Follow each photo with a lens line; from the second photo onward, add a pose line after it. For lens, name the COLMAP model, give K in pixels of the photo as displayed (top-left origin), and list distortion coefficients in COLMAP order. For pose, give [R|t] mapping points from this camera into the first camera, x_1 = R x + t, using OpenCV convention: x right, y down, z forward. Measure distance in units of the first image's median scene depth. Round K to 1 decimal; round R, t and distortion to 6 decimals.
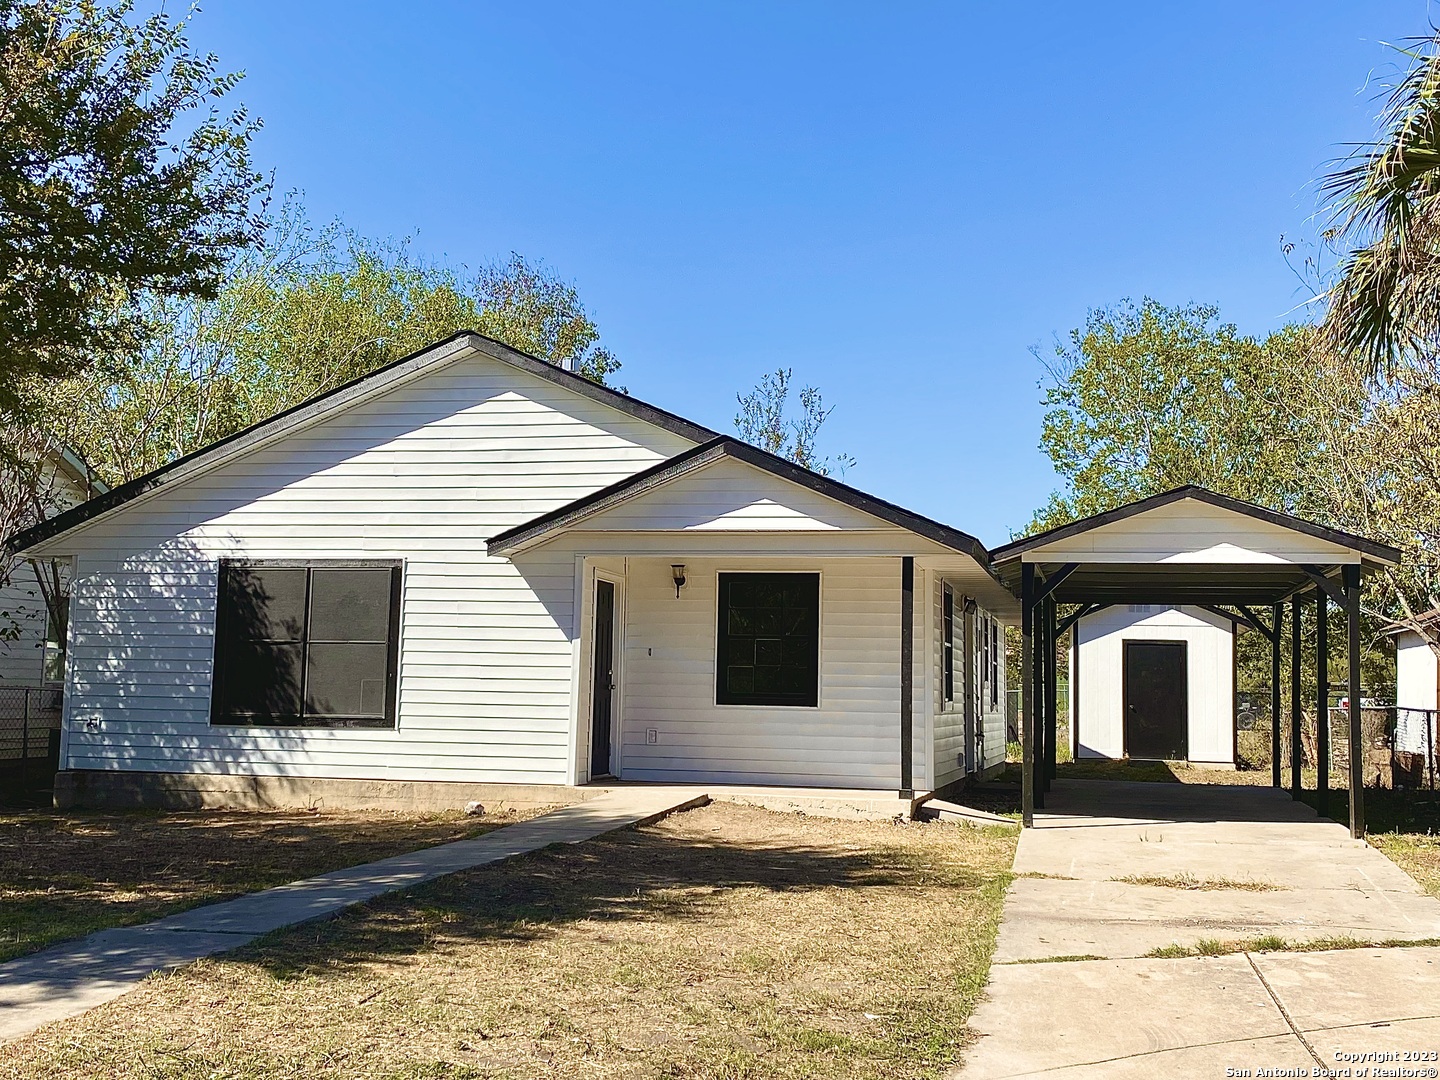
lens RADIAL K [[1680.5, 0, 720.0], [0, 1680.5, 540.0], [0, 0, 1]] dist [0.129238, -0.024265]
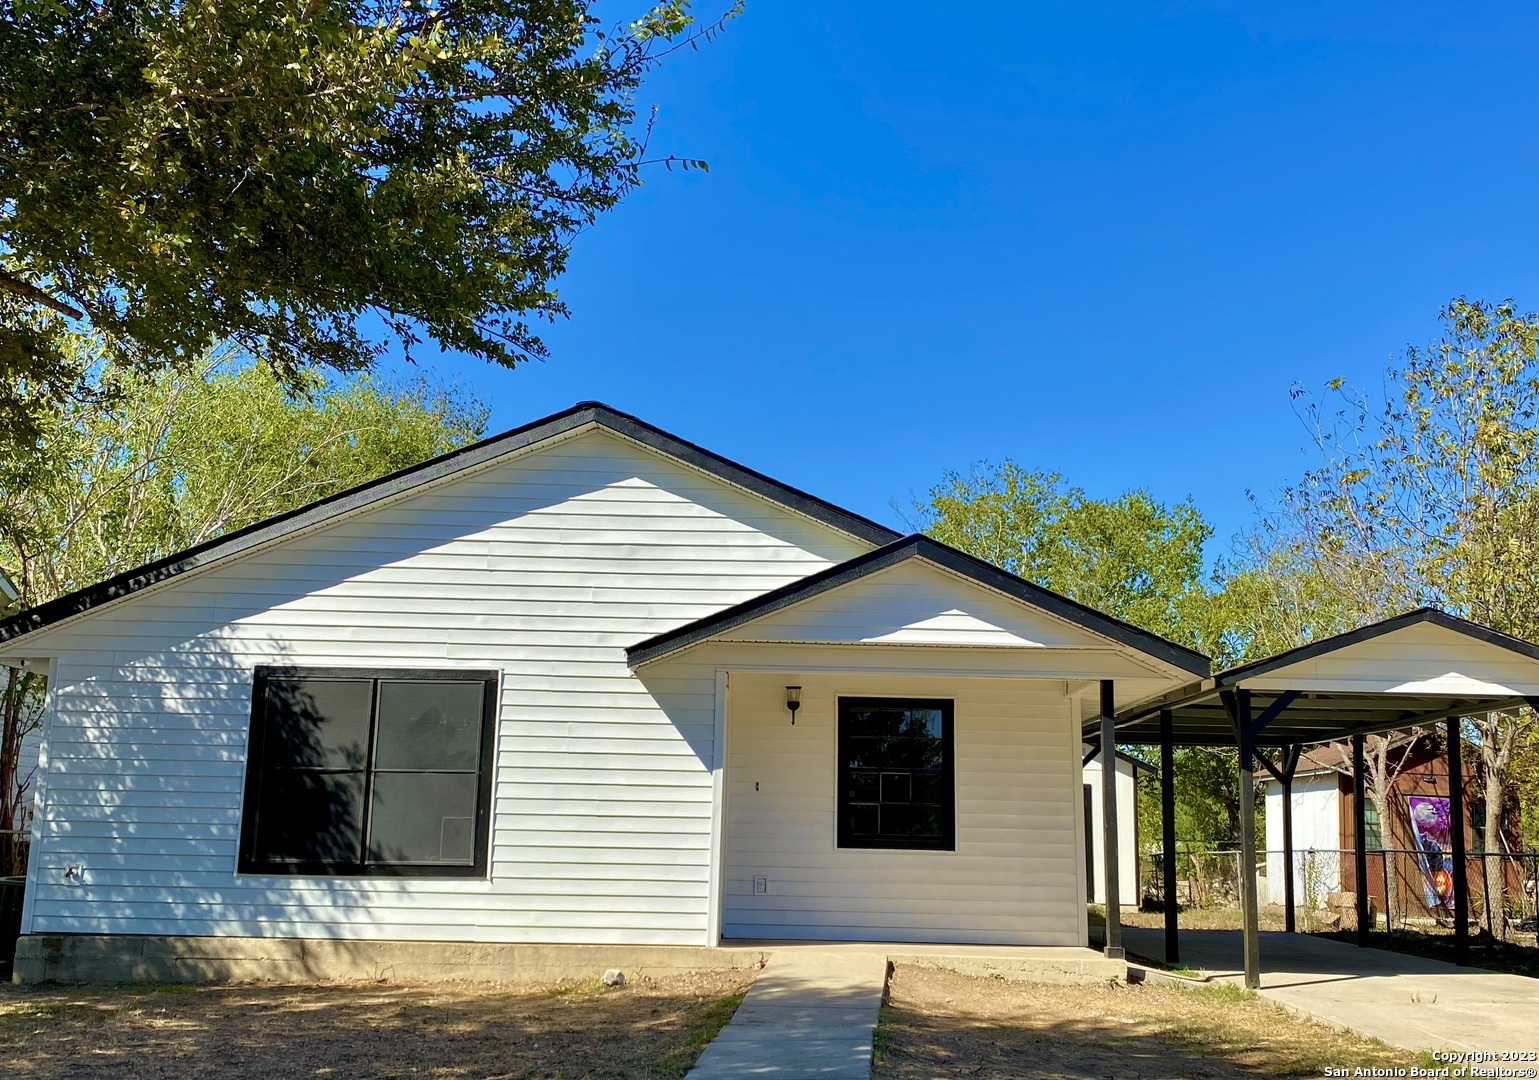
lens RADIAL K [[1521.9, 0, 772.7], [0, 1521.9, 590.5], [0, 0, 1]] dist [0.131817, -0.229379]
pose [[0.972487, 0.037656, 0.229893, -0.230059], [-0.021614, 0.997177, -0.071905, 0.022869], [-0.231951, 0.064957, 0.970556, 0.236024]]
